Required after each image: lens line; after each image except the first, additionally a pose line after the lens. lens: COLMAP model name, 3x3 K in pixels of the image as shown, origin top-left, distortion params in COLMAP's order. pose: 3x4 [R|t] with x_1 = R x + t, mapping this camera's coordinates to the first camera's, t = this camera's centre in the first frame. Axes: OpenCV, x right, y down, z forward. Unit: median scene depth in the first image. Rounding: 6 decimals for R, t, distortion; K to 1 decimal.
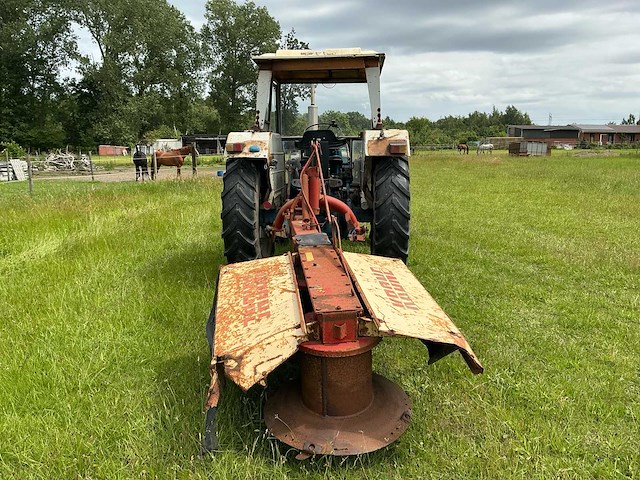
lens RADIAL K [[529.9, 0, 320.0], [0, 529.9, 240.0], [0, 0, 1]] dist [0.130592, -0.252957]
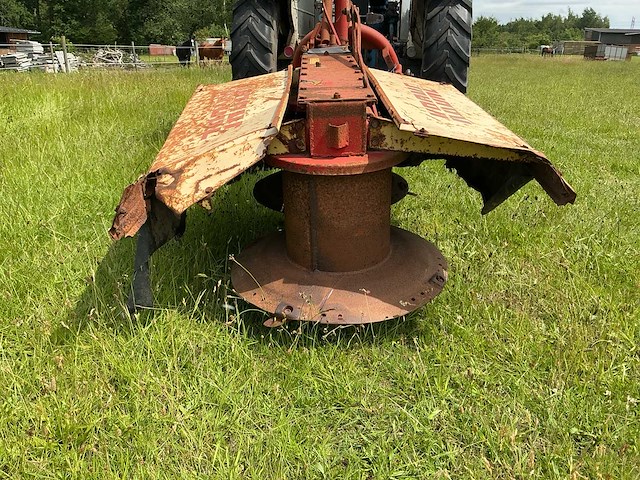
lens RADIAL K [[529.9, 0, 320.0], [0, 529.9, 240.0], [0, 0, 1]] dist [0.130592, -0.252957]
pose [[0.994896, 0.043240, -0.091173, 0.068851], [-0.027886, 0.986166, 0.163399, 0.166765], [0.096977, -0.160023, 0.982338, 0.325420]]
